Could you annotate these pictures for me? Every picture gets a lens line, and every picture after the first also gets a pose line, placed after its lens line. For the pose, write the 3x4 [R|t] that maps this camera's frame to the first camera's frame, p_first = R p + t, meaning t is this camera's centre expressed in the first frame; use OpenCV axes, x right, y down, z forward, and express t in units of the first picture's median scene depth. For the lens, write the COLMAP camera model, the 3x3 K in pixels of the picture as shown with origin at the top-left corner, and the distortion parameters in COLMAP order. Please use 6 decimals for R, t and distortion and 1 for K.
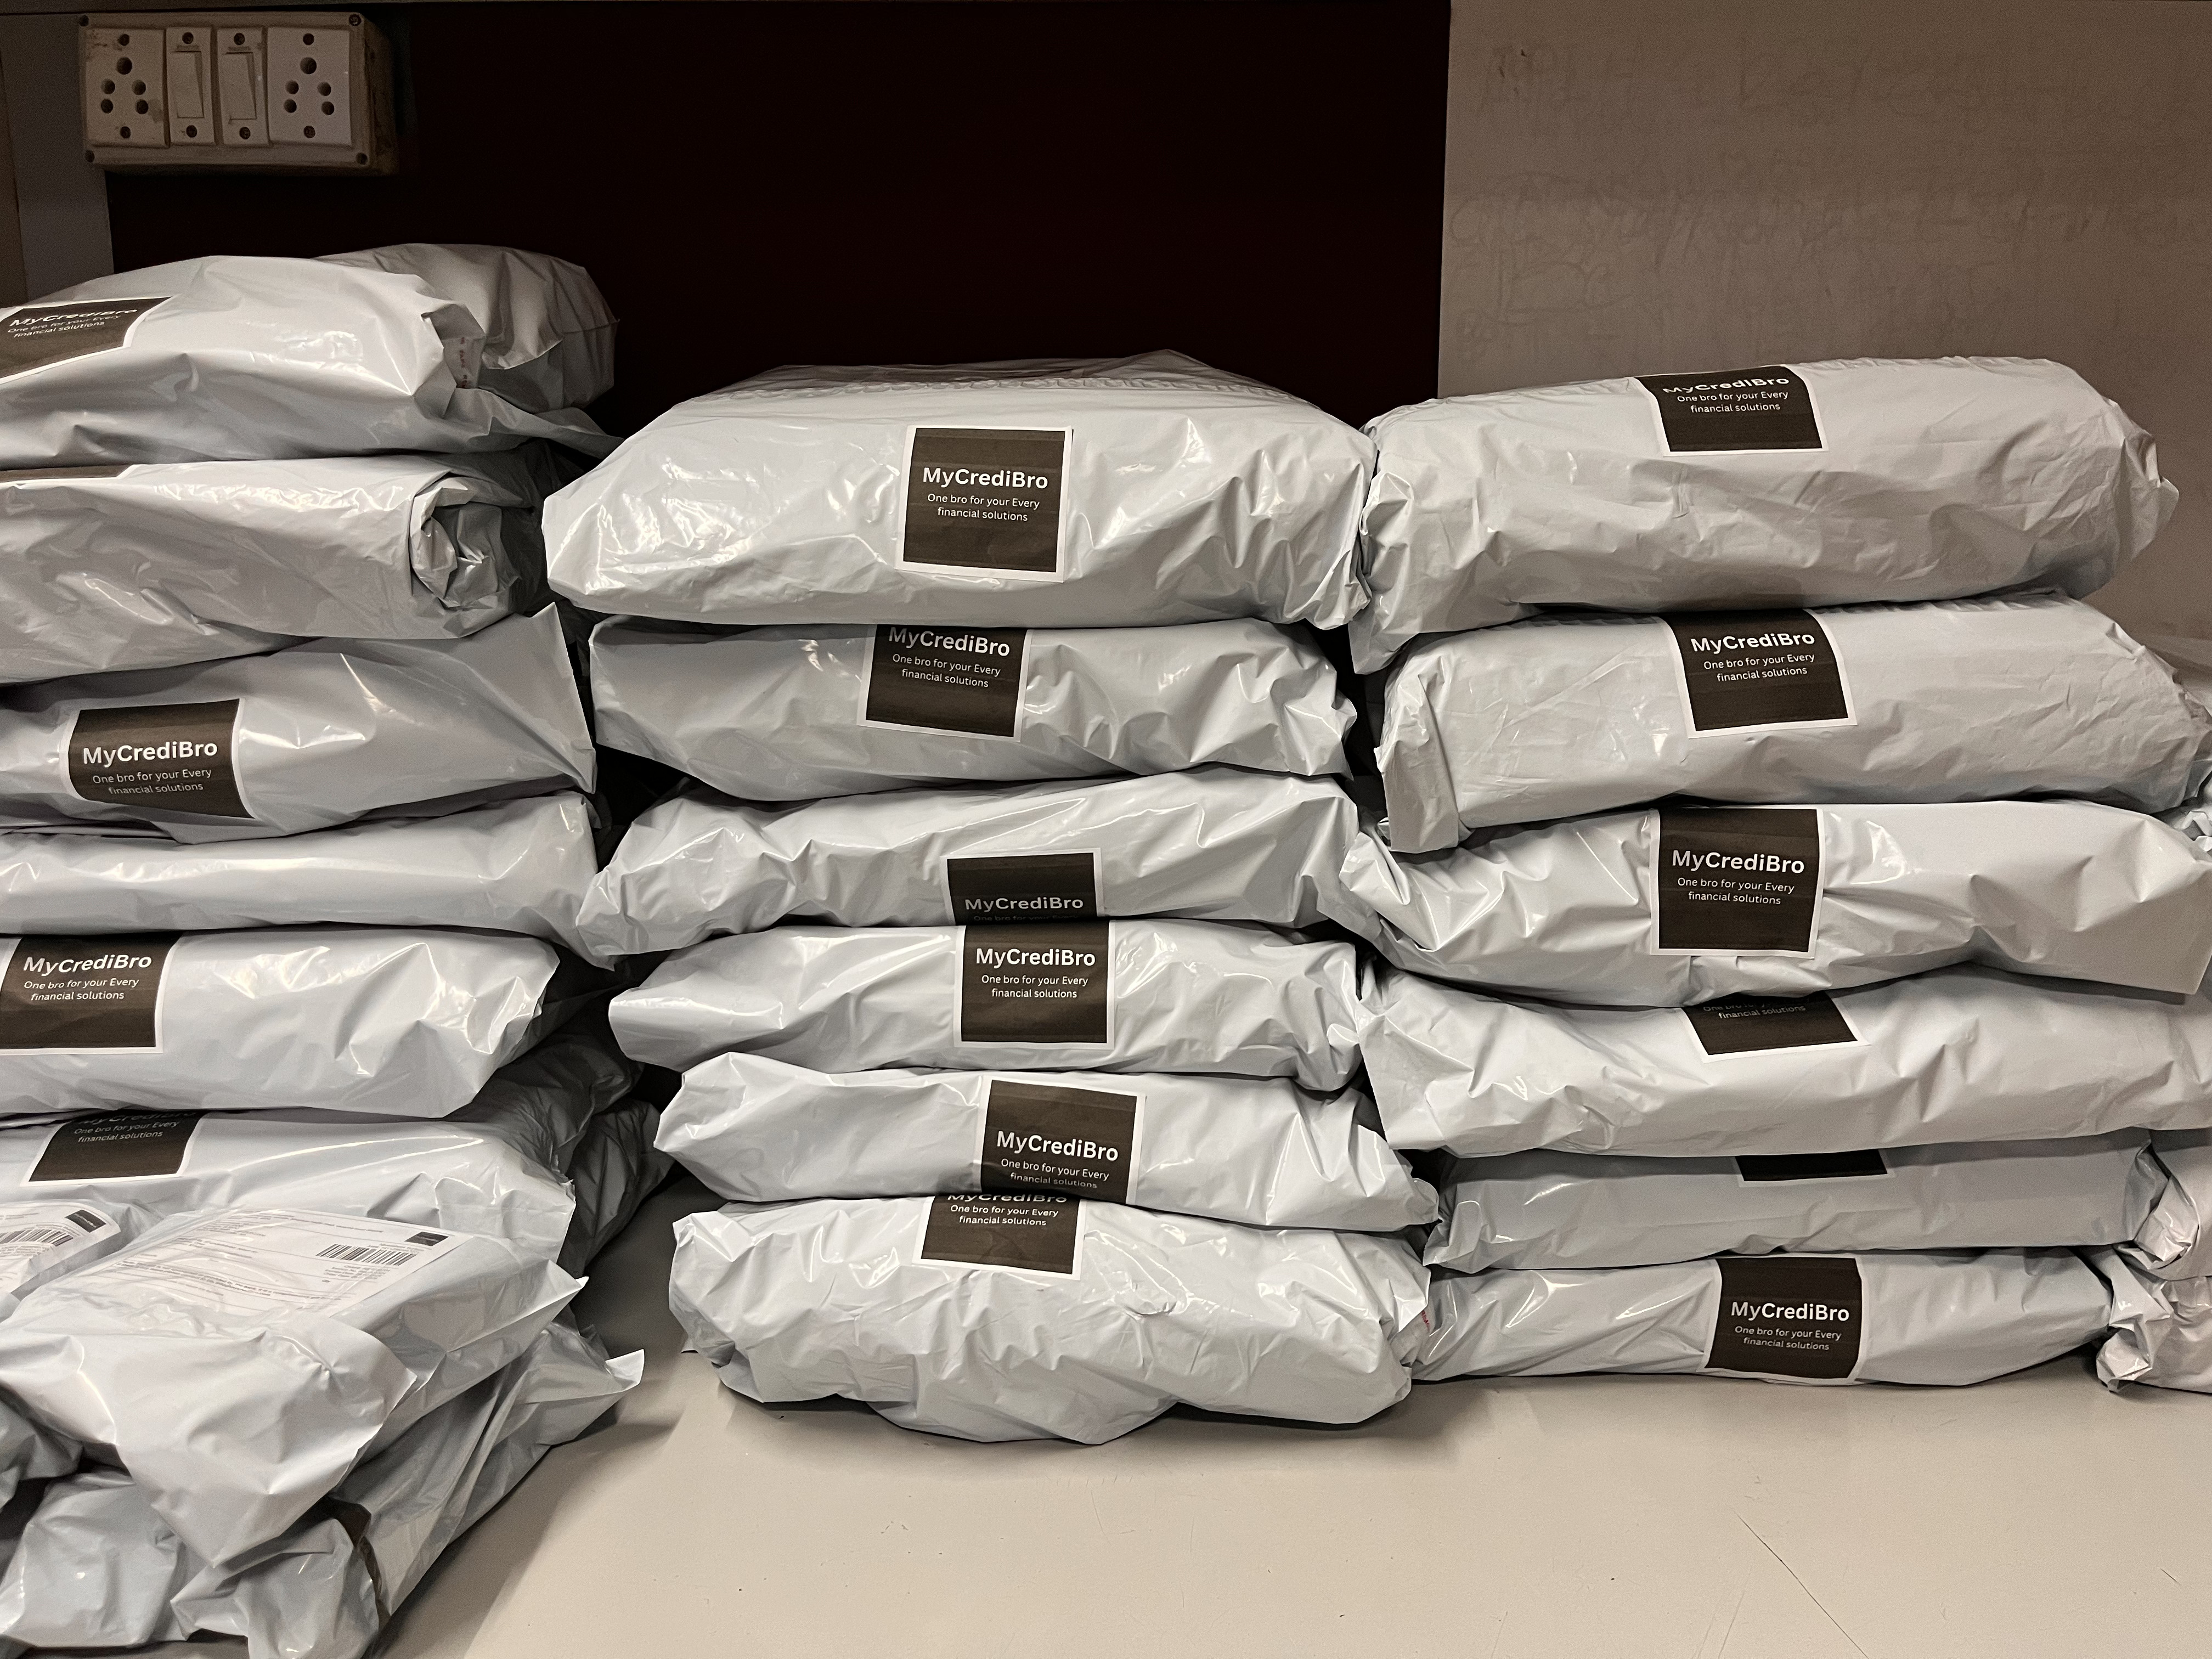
lens RADIAL K [[1801.1, 0, 1092.6], [0, 1801.1, 822.5], [0, 0, 1]] dist [0.049802, -0.106180]
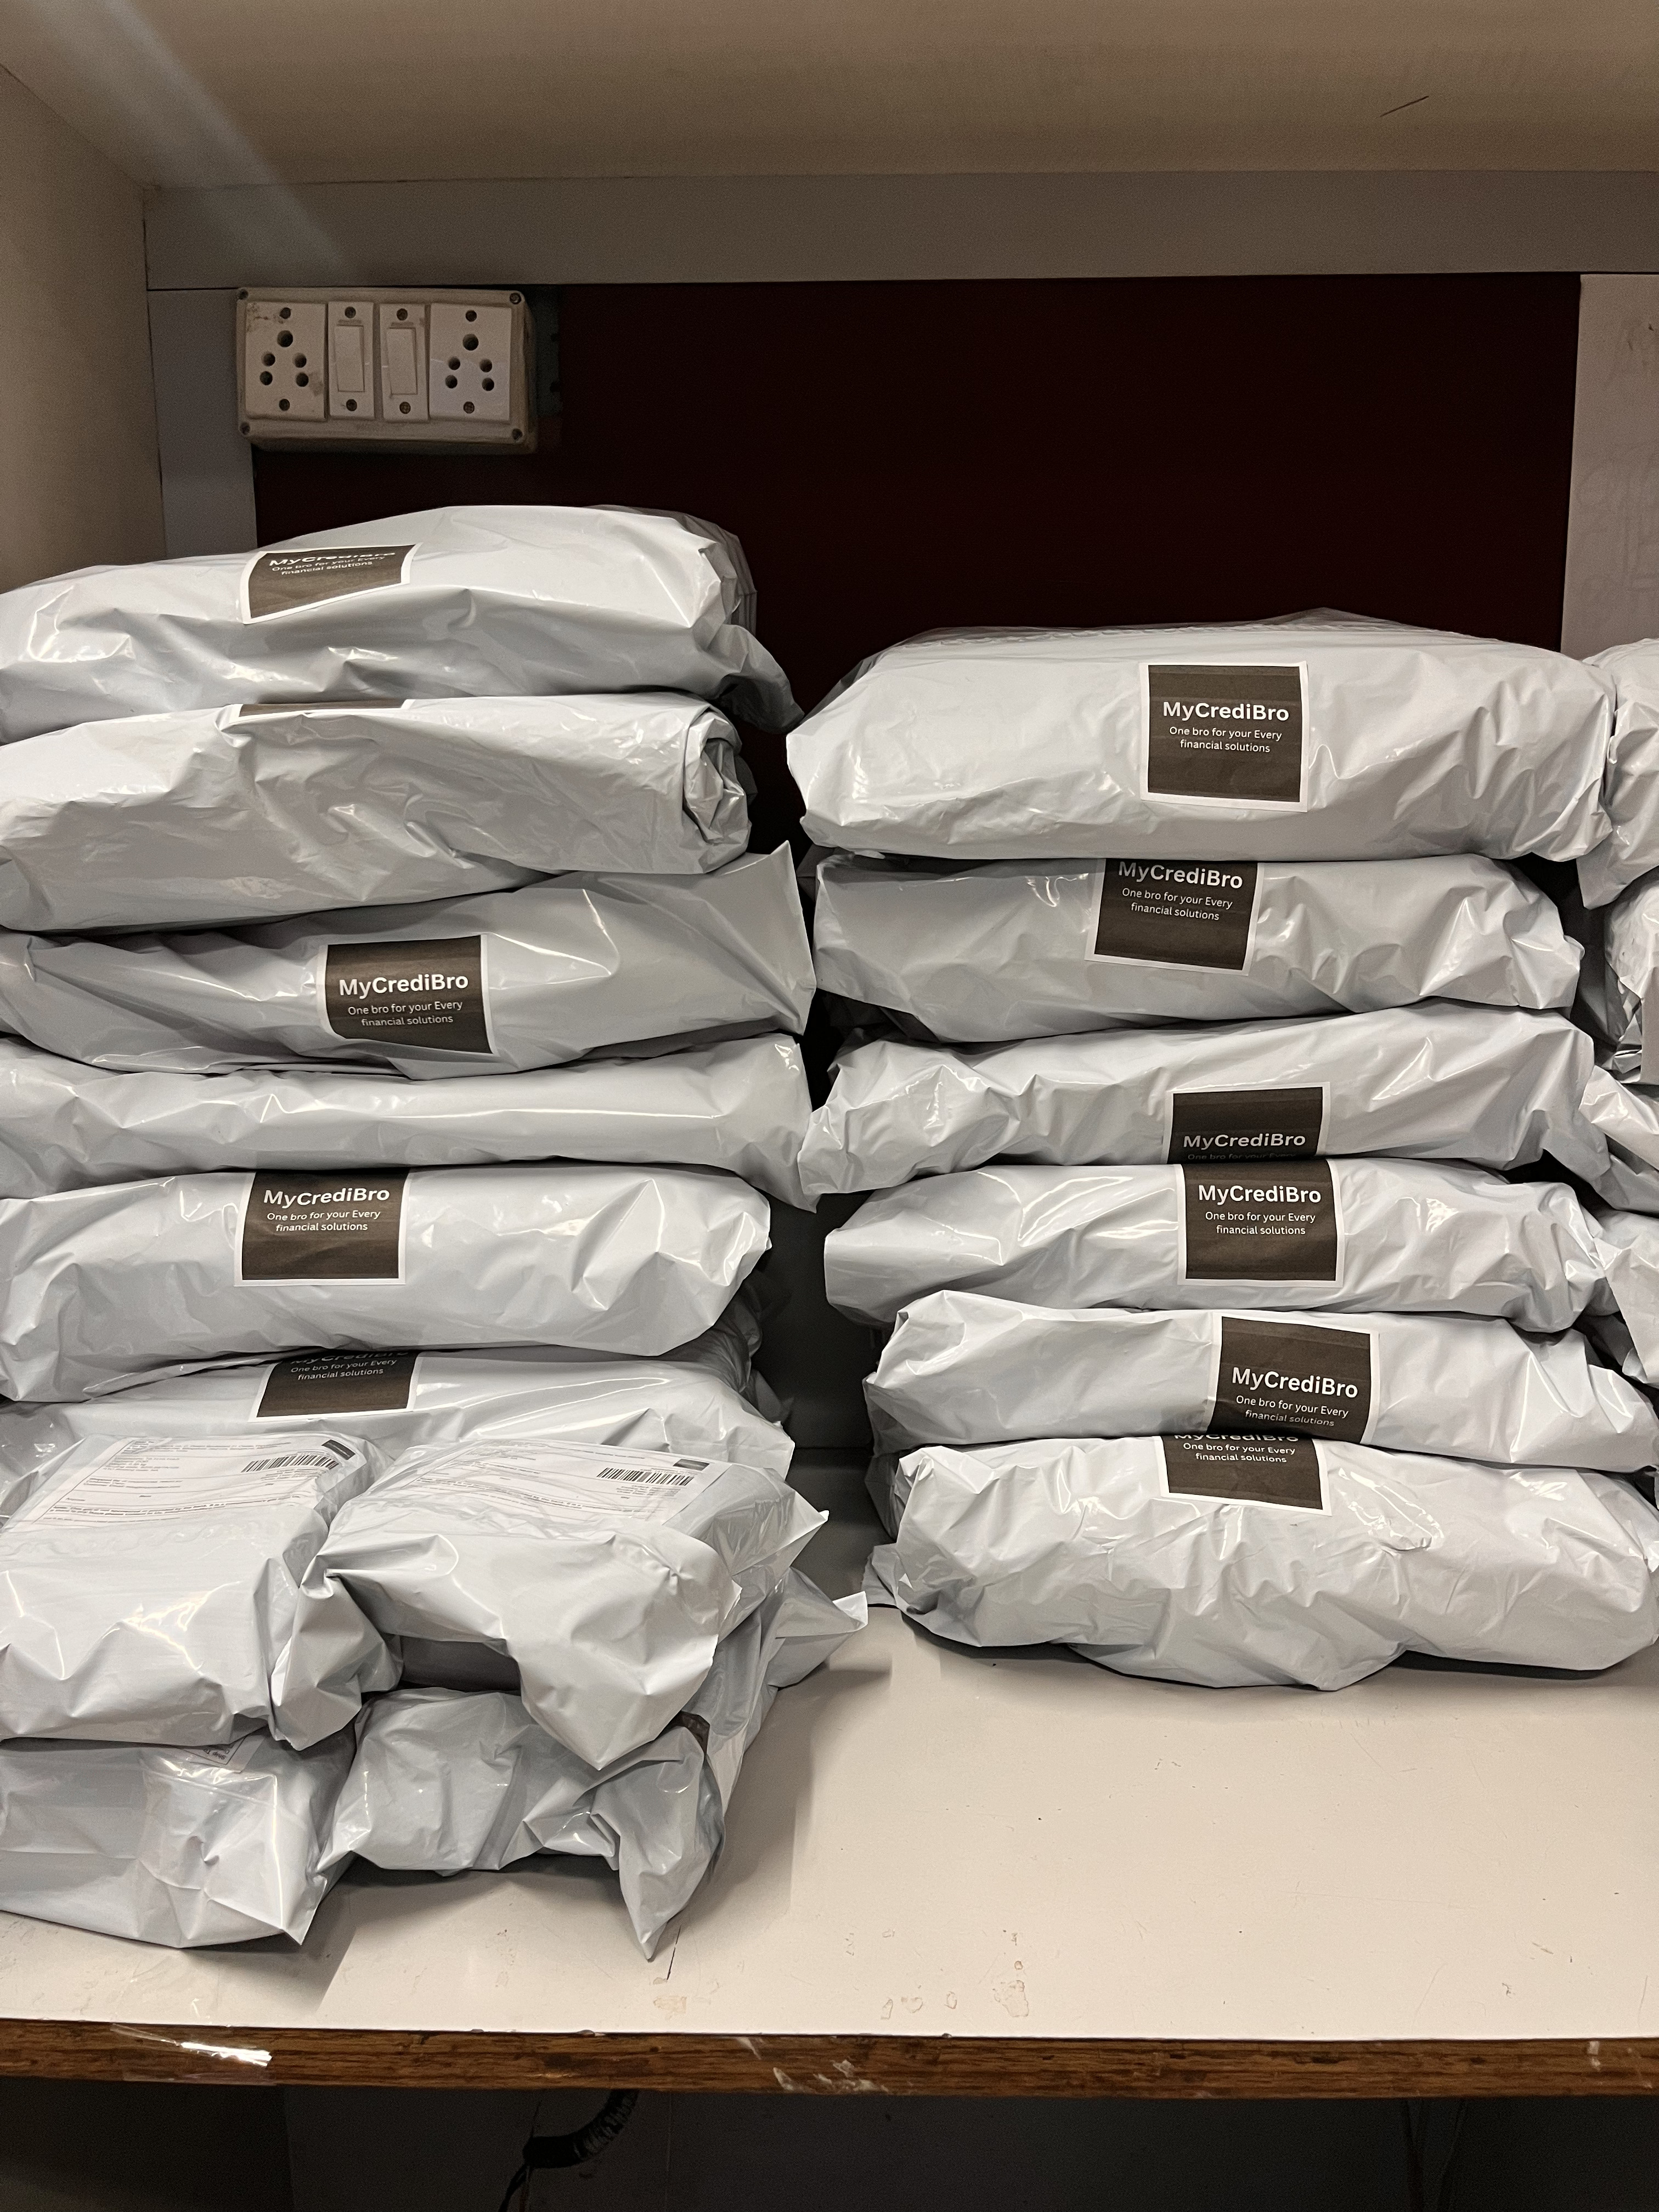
lens RADIAL K [[1801.1, 0, 882.7], [0, 1801.1, 1079.6], [0, 0, 1]] dist [0.049802, -0.106180]
pose [[0.999819, -0.001297, -0.018978, -0.231725], [0.000398, 0.998880, -0.047316, 0.062105], [0.019019, 0.047300, 0.998700, -0.001348]]
